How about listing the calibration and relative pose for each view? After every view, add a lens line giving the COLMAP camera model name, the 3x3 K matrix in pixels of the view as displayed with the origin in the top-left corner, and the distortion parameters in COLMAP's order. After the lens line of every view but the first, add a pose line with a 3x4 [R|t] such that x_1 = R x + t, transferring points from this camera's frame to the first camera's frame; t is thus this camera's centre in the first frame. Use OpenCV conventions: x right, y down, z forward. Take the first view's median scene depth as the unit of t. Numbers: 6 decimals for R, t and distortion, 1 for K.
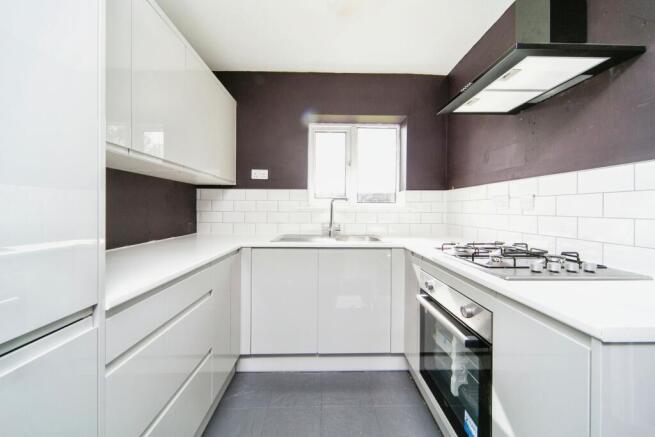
lens RADIAL K [[245.5, 0, 327.0], [0, 245.5, 211.9], [0, 0, 1]] dist [0.000145, -0.000034]
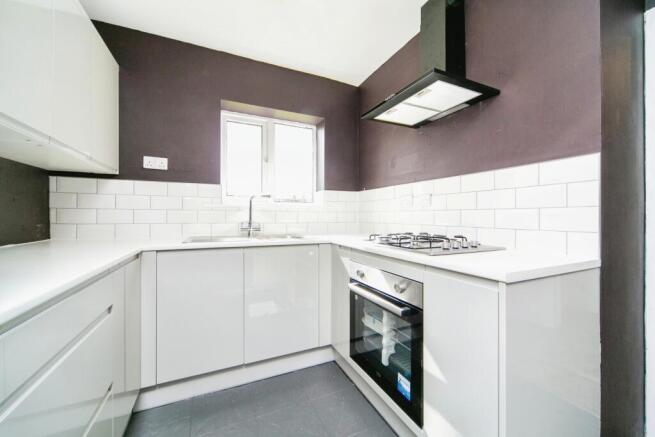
lens RADIAL K [[256.8, 0, 327.5], [0, 256.8, 218.5], [0, 0, 1]] dist [-0.000540, -0.000085]
pose [[0.915648, -0.004817, 0.401953, -0.131232], [0.005202, 0.999986, 0.000132, 0.041338], [-0.401948, 0.001971, 0.915660, 0.009799]]
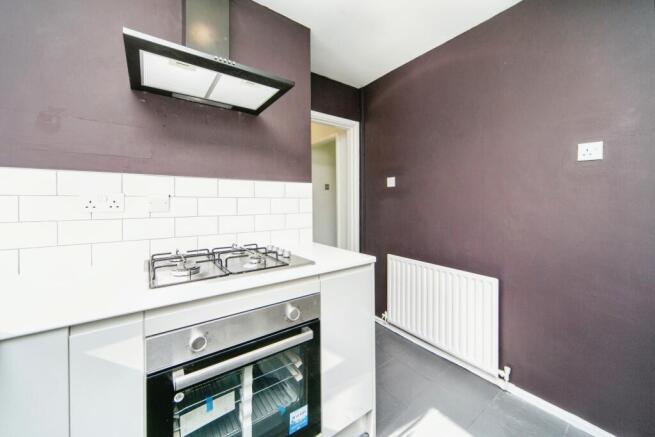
lens RADIAL K [[248.0, 0, 328.2], [0, 248.0, 202.4], [0, 0, 1]] dist [0.000153, -0.000005]
pose [[-0.572613, -0.002805, 0.819821, -0.198875], [0.007503, 0.999934, 0.008663, -0.034858], [-0.819791, 0.011112, -0.572555, 0.817372]]
